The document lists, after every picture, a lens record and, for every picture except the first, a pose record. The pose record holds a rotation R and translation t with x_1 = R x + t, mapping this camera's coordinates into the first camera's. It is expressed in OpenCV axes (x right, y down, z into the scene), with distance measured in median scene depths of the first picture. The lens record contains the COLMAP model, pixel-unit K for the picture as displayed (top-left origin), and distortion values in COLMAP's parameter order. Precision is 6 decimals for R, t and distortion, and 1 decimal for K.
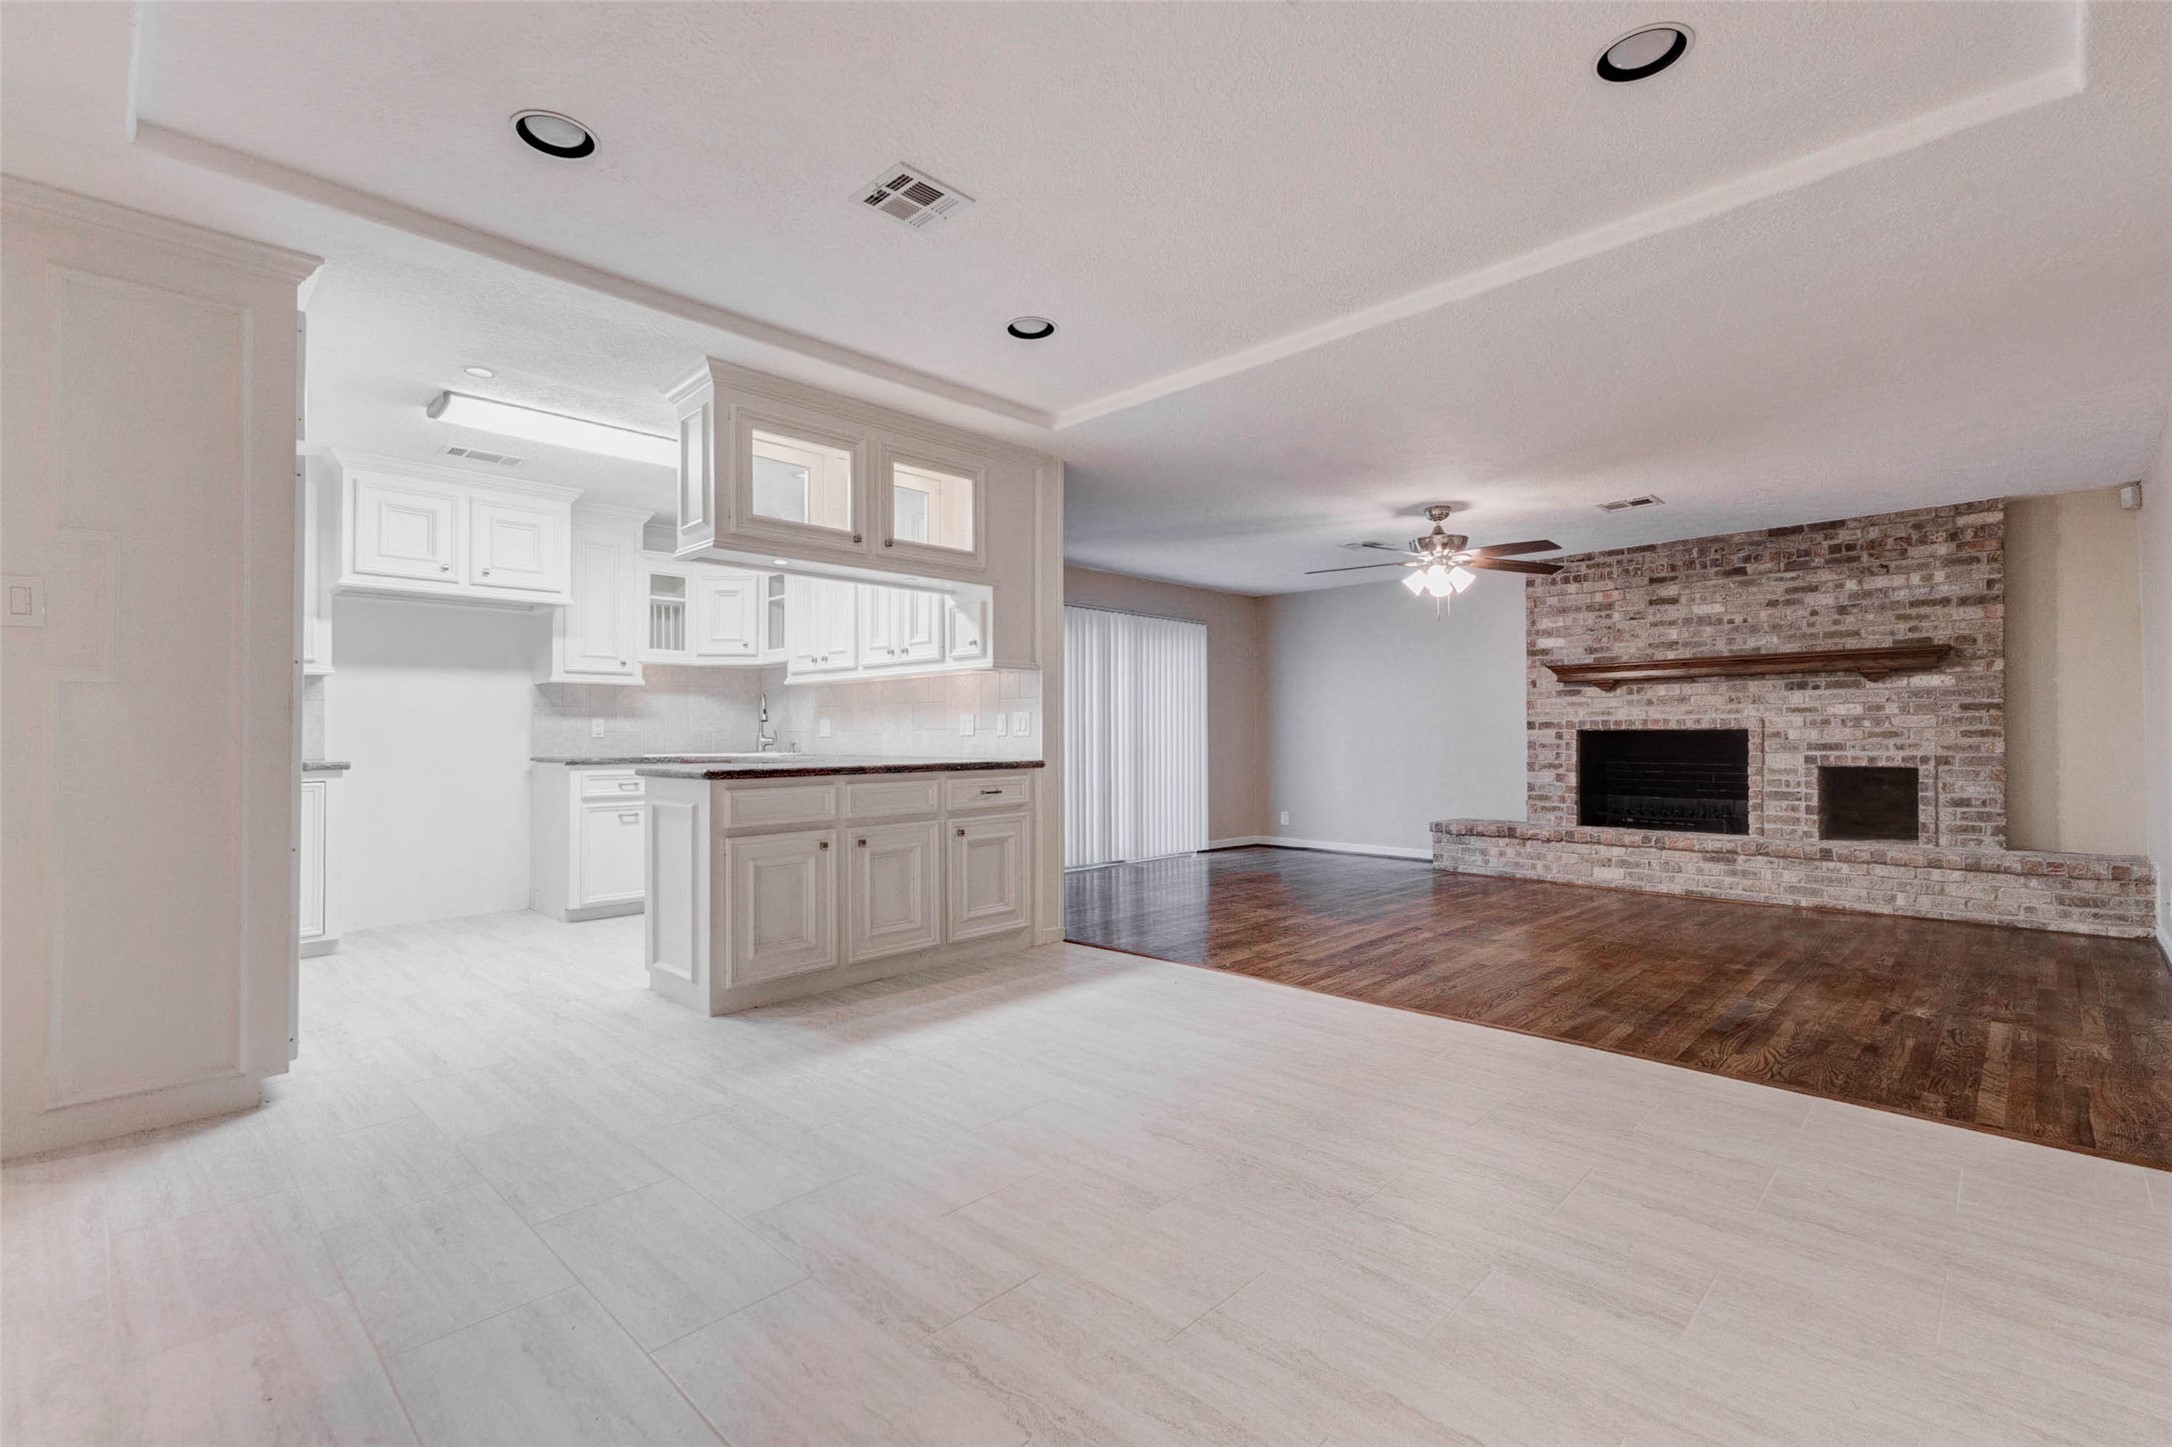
lens RADIAL K [[1005.7, 0, 1034.1], [0, 1005.7, 725.6], [0, 0, 1]] dist [-0.000306, 0.000043]
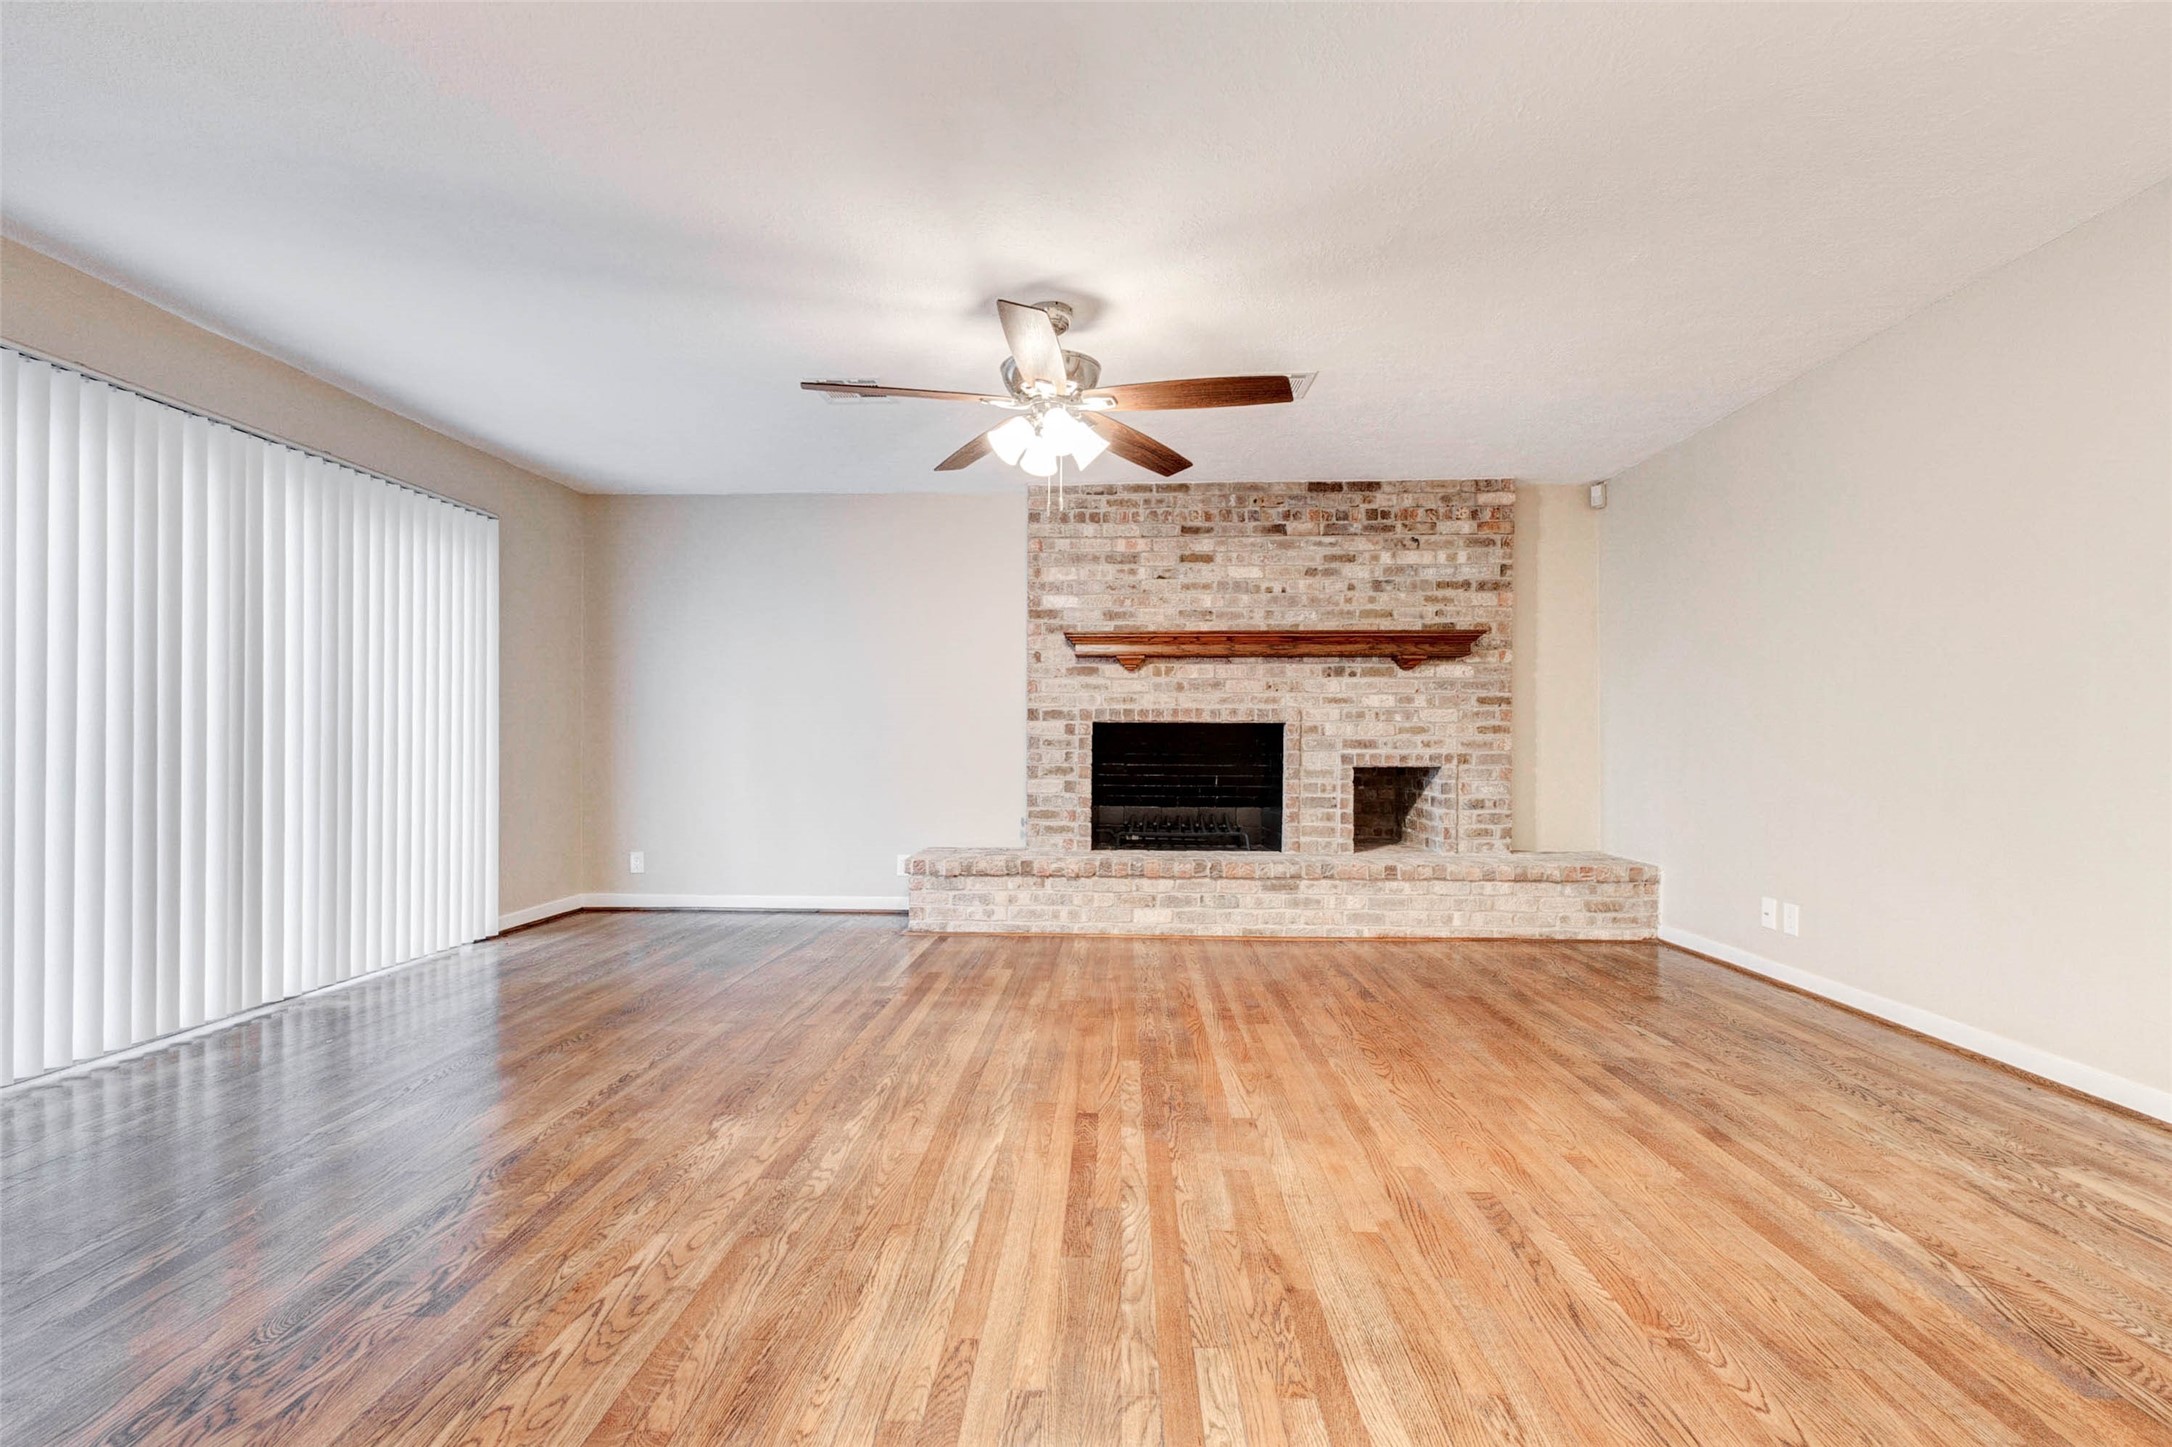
lens RADIAL K [[971.8, 0, 1103.1], [0, 971.8, 732.2], [0, 0, 1]] dist [0.002655, 0.000139]
pose [[0.707103, 0.007904, 0.707066, 0.045182], [-0.013638, 0.999904, 0.002460, 0.011777], [-0.706979, -0.011383, 0.707143, 0.562201]]
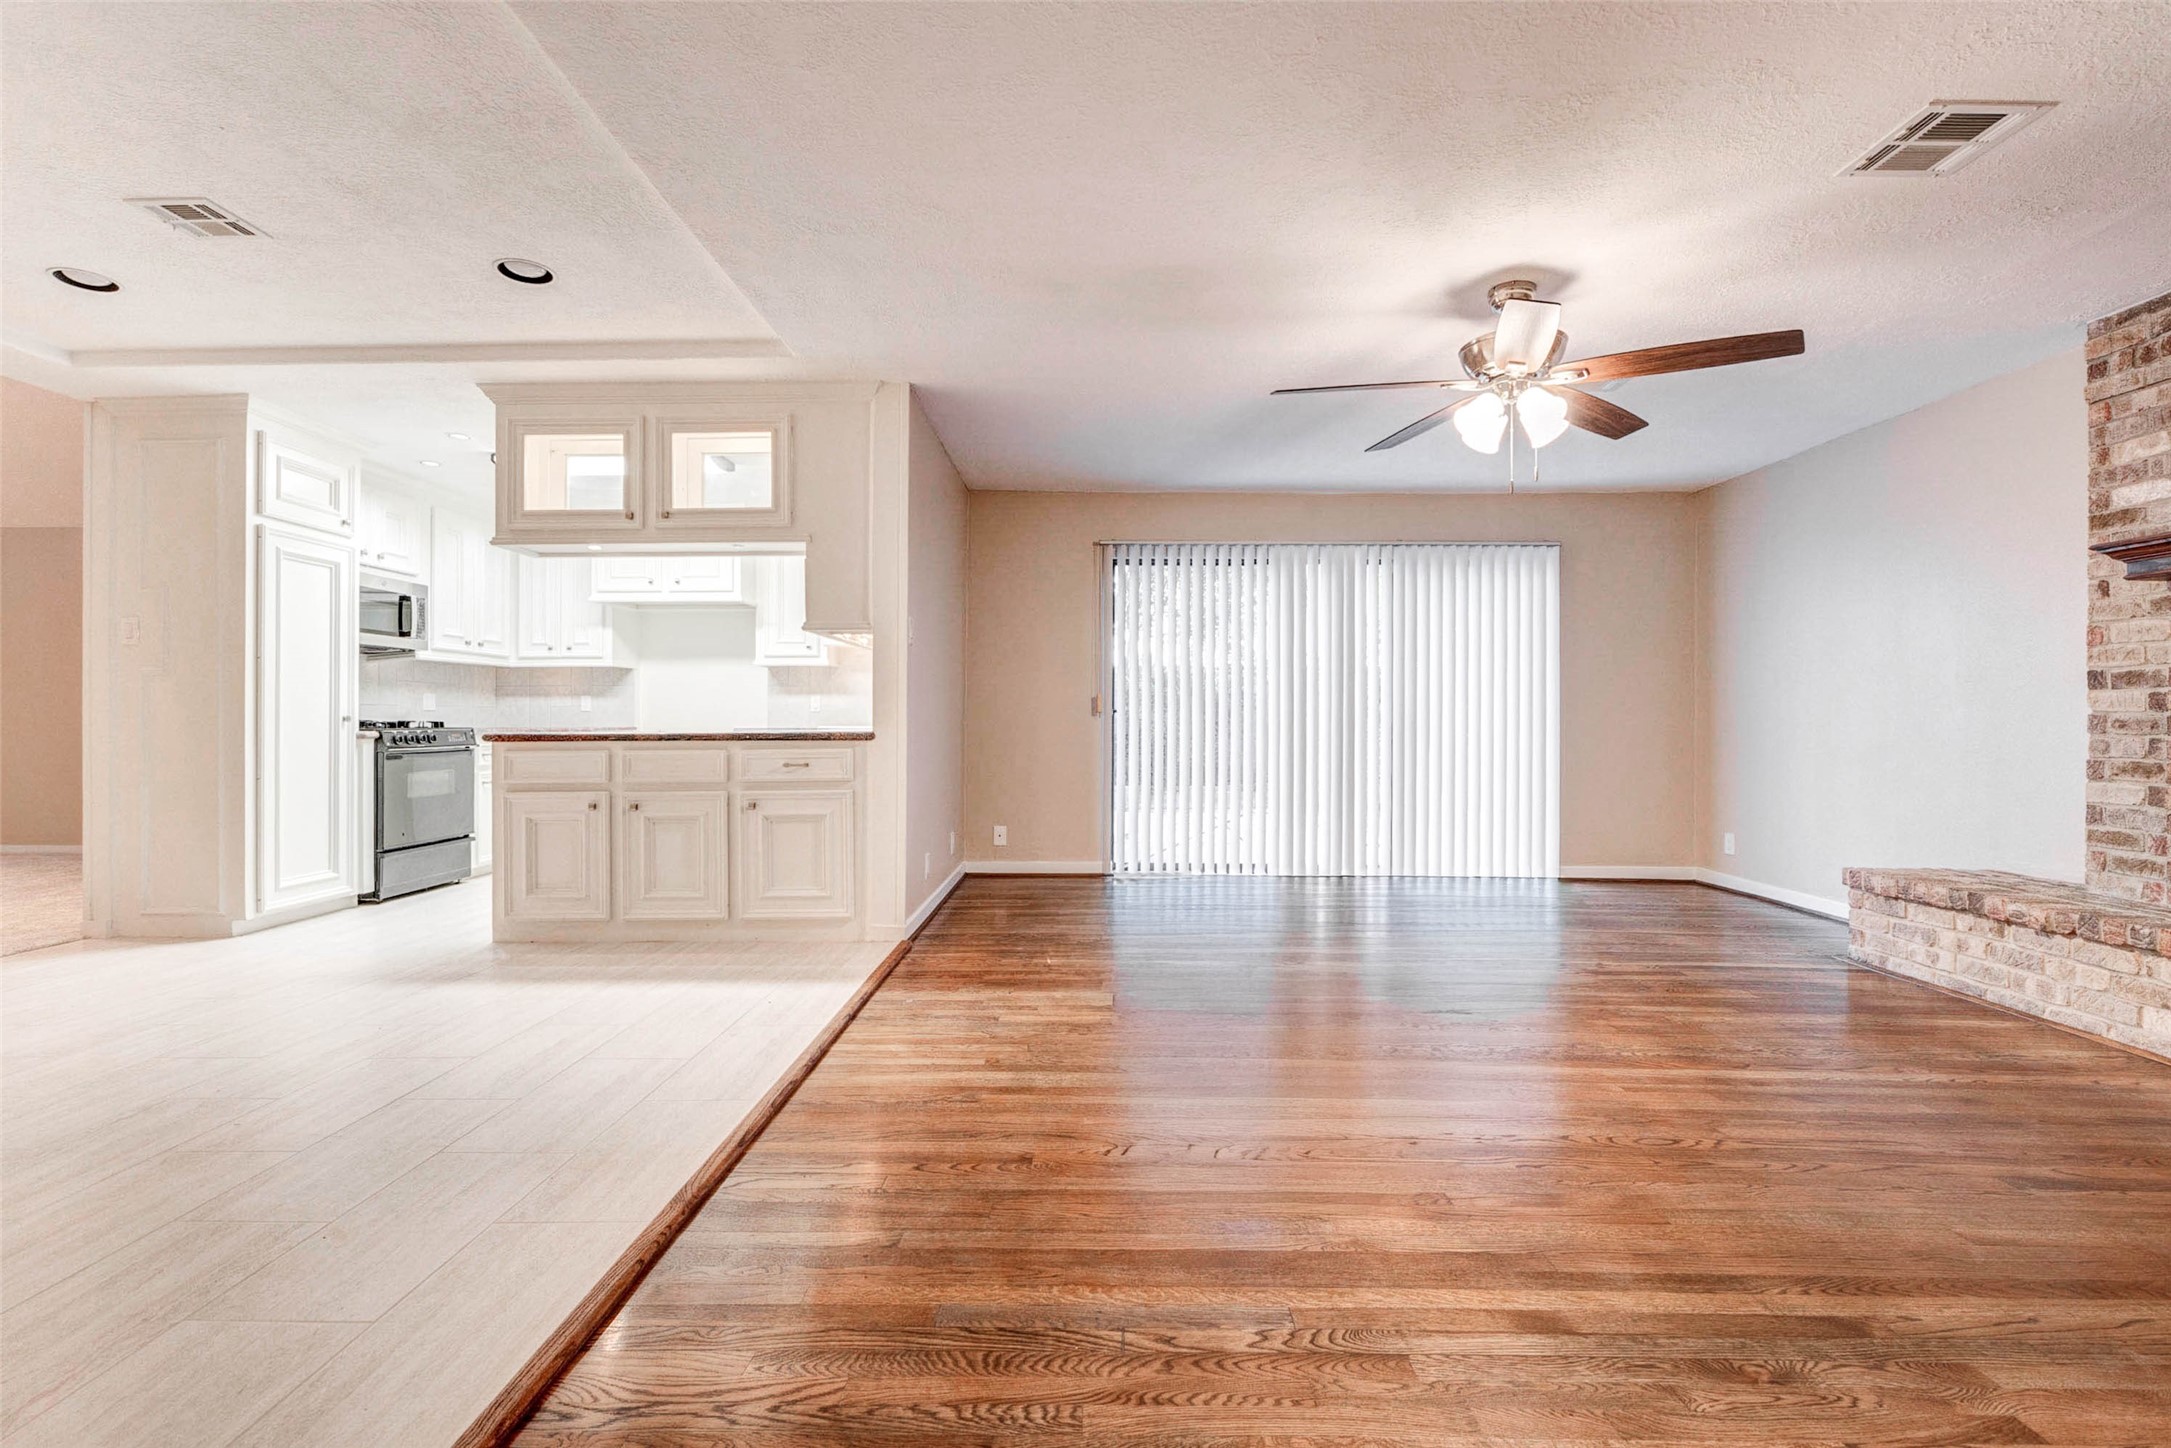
lens RADIAL K [[988.3, 0, 1026.7], [0, 988.3, 720.5], [0, 0, 1]] dist [-0.003111, -0.000299]
pose [[0.687166, 0.002088, -0.726498, 0.577187], [0.005107, 0.999957, 0.007704, 0.014571], [0.726483, -0.009005, 0.687126, 0.400364]]
